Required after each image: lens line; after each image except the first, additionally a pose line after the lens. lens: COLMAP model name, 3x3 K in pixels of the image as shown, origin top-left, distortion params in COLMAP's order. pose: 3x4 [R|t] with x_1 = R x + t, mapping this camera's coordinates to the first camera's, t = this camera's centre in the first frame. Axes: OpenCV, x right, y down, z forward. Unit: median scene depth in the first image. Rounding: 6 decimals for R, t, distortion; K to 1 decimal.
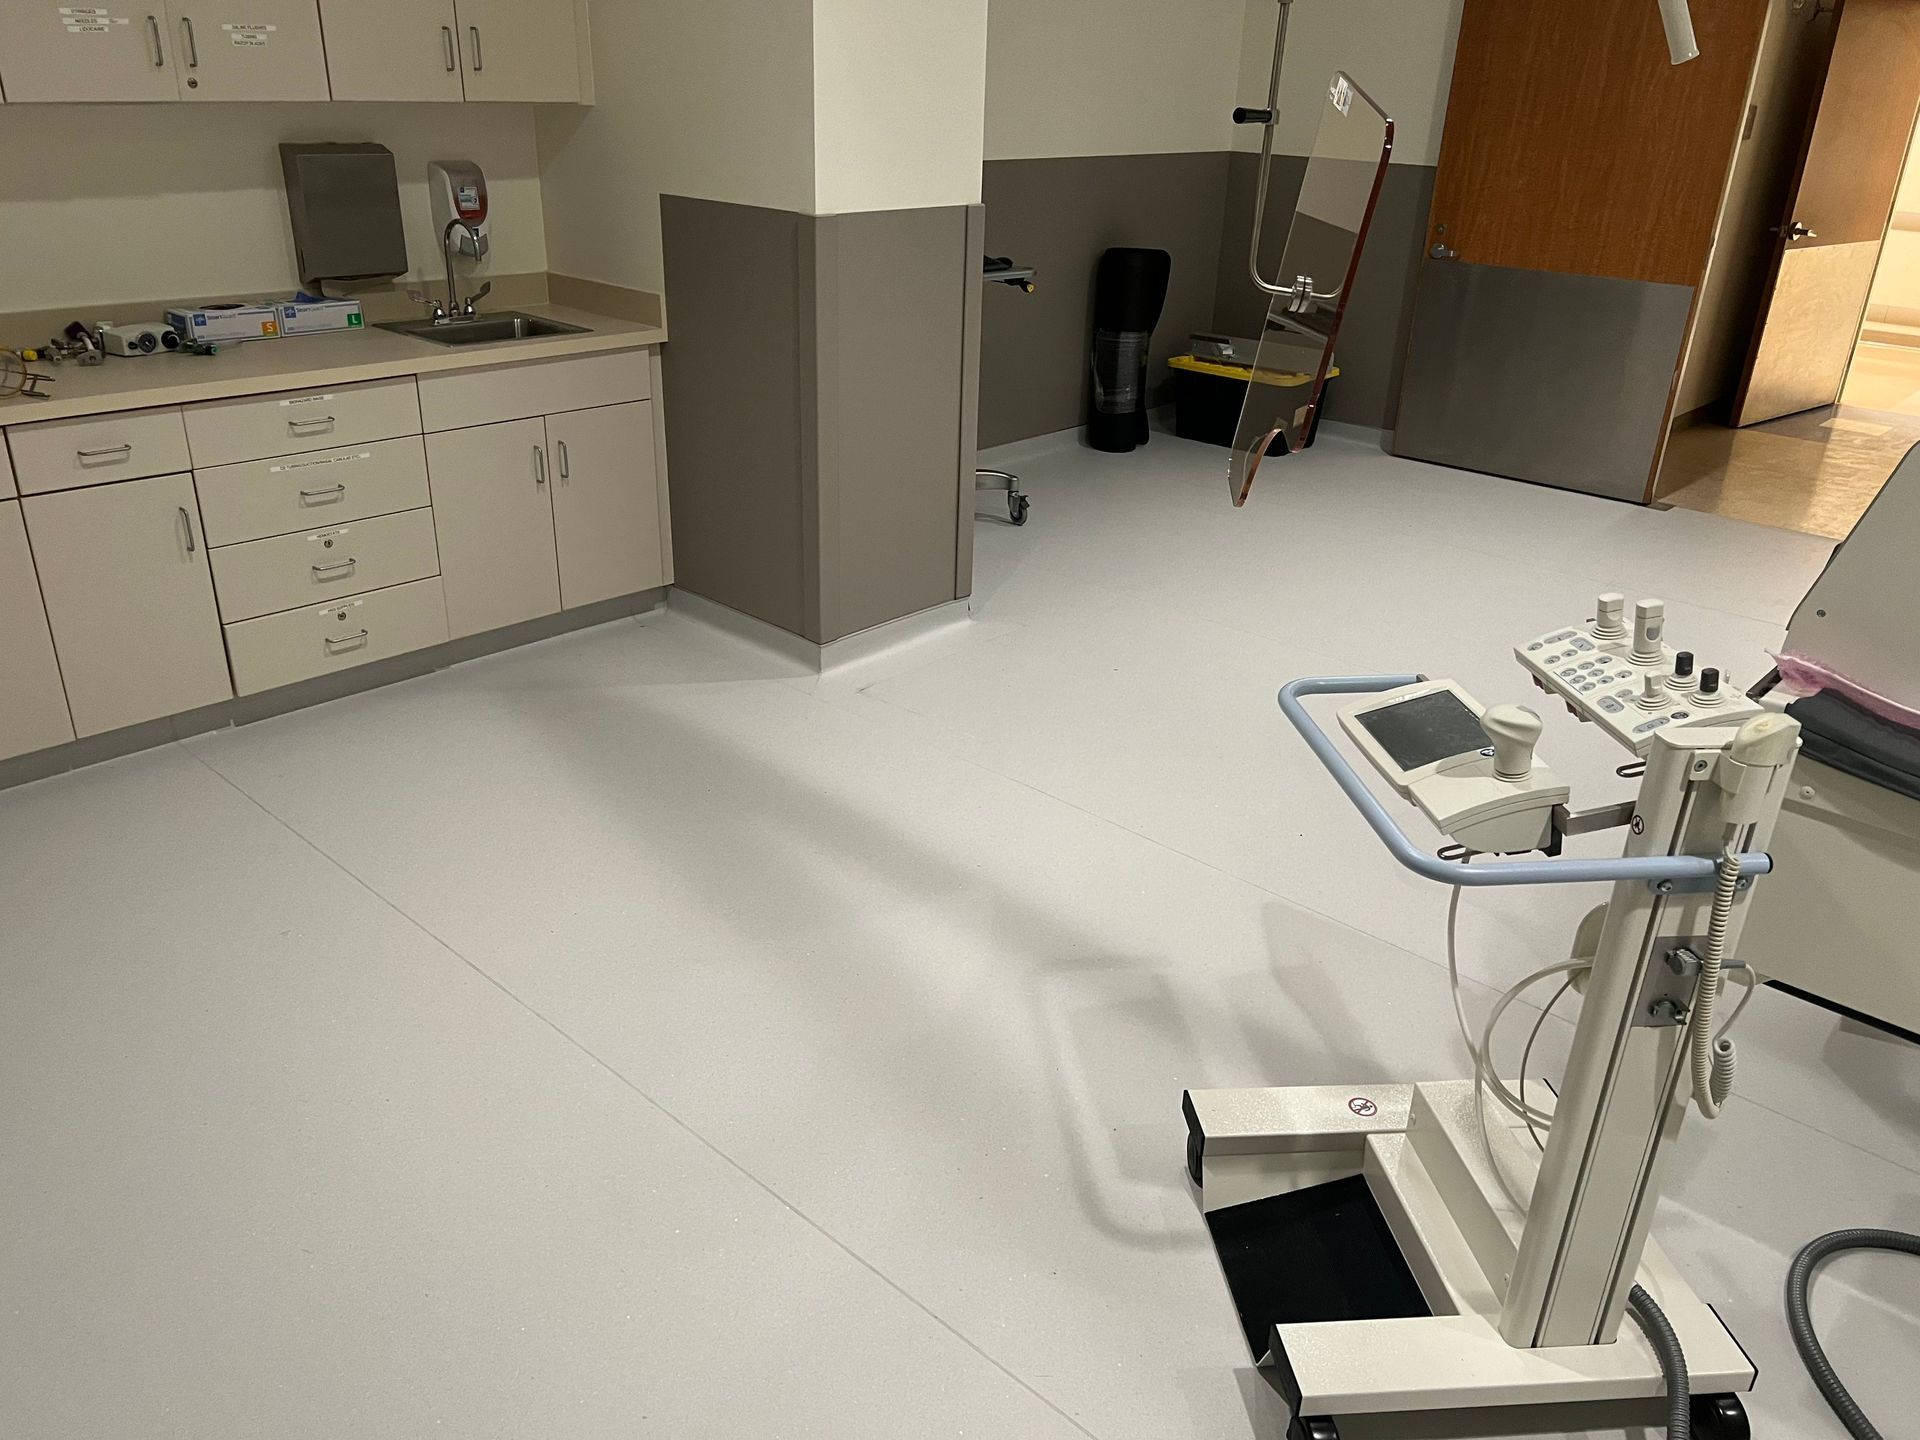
lens RADIAL K [[1413.1, 0, 960.0], [0, 1413.1, 720.0], [0, 0, 1]] dist [0.000244, -0.001020]
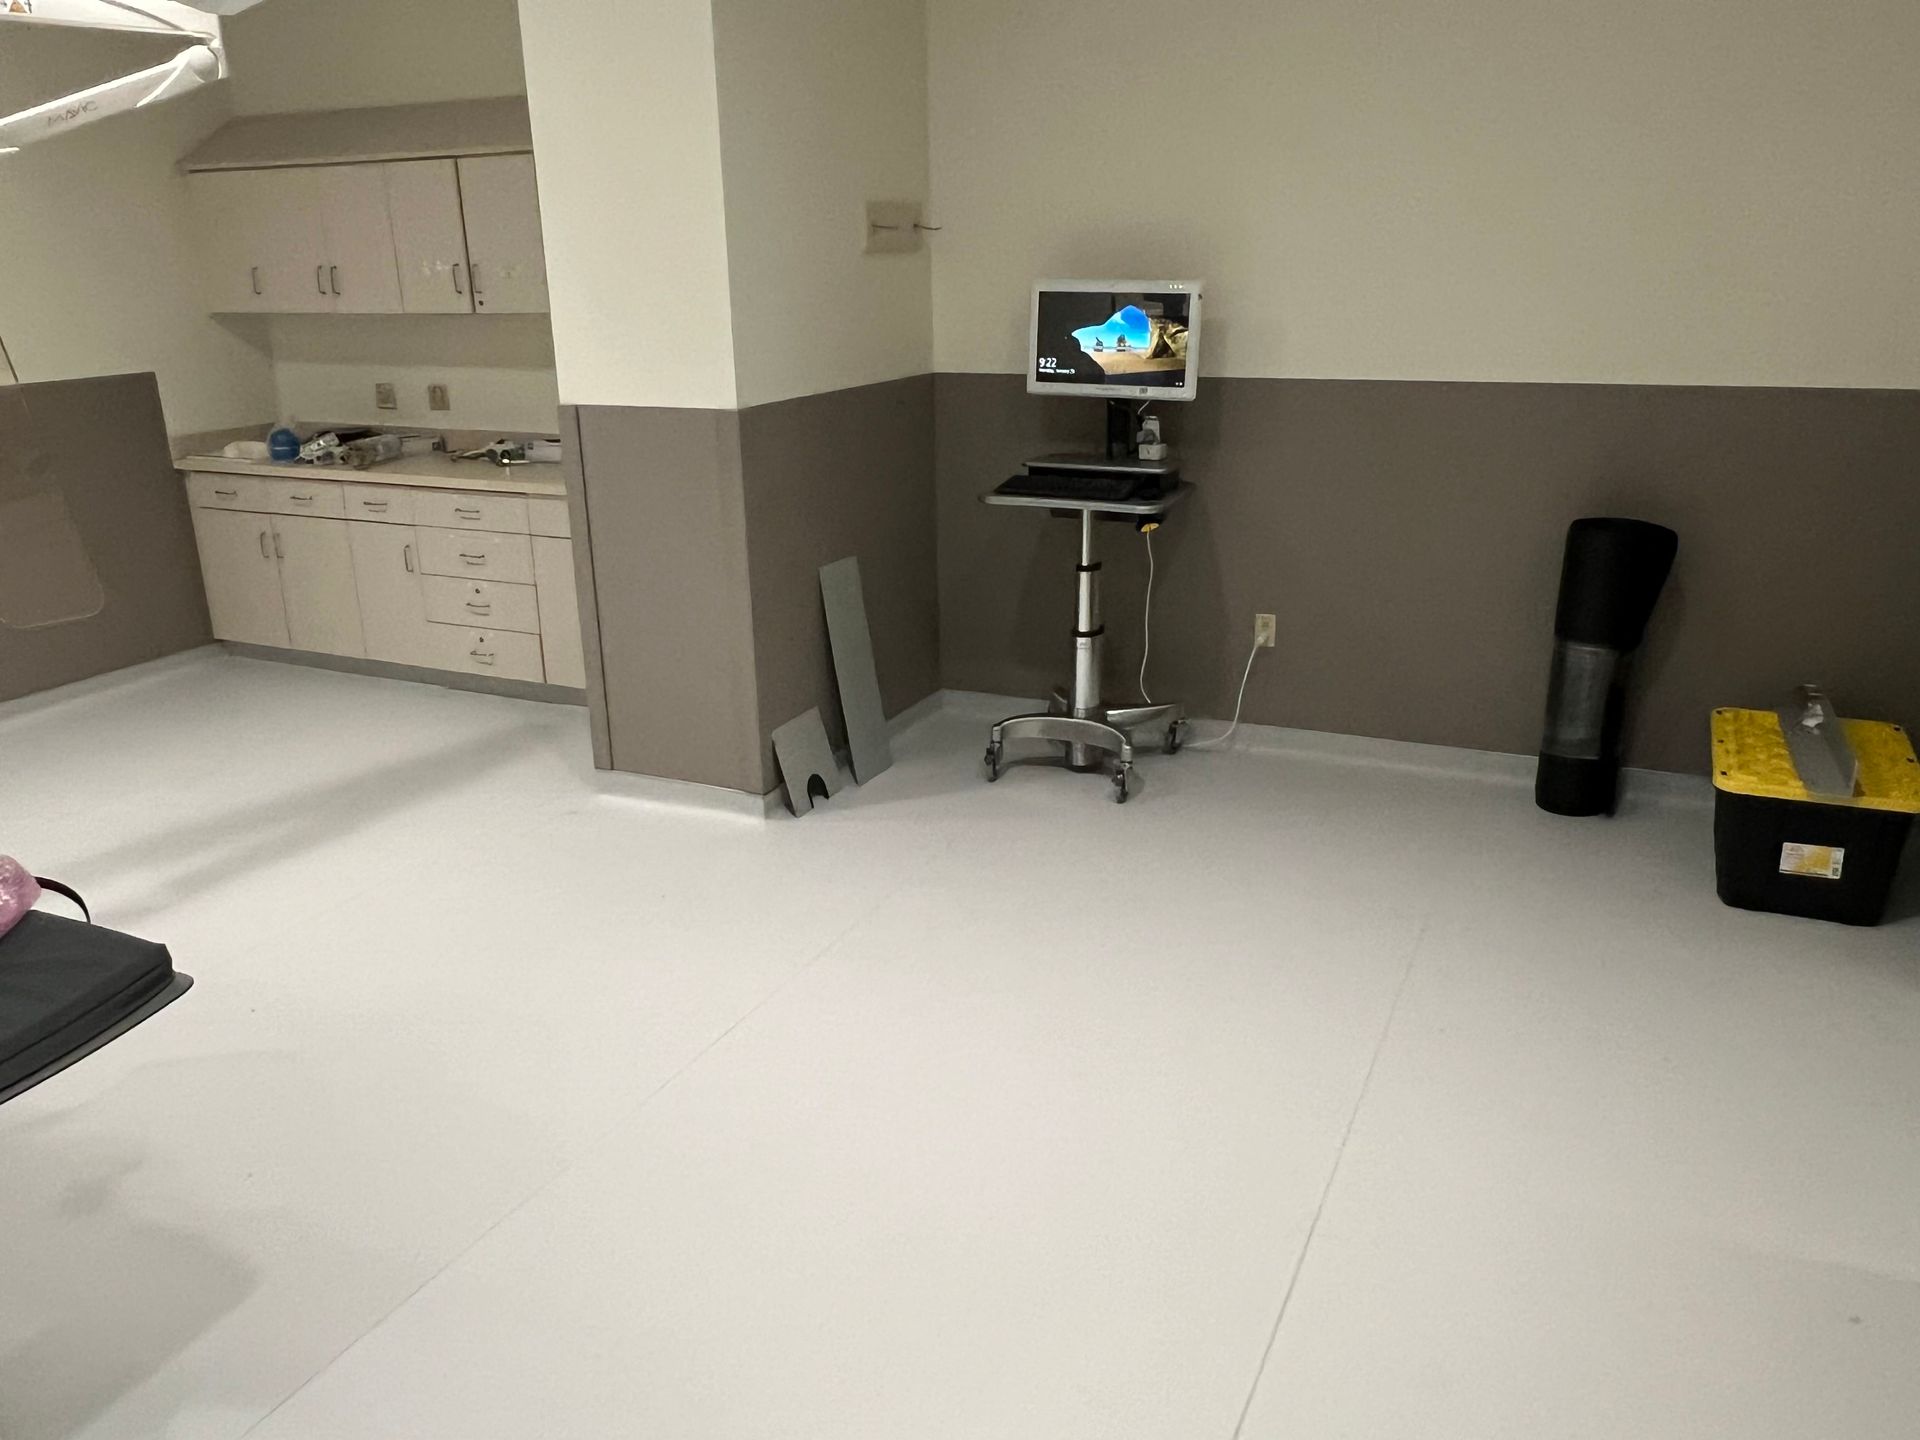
lens RADIAL K [[1372.0, 0, 959.8], [0, 1372.0, 755.2], [0, 0, 1]] dist [0.136147, -0.260751]
pose [[0.316279, 0.287897, -0.903926, 1.156827], [-0.371740, 0.914249, 0.161114, -0.406418], [0.872798, 0.285069, 0.396181, 0.923376]]
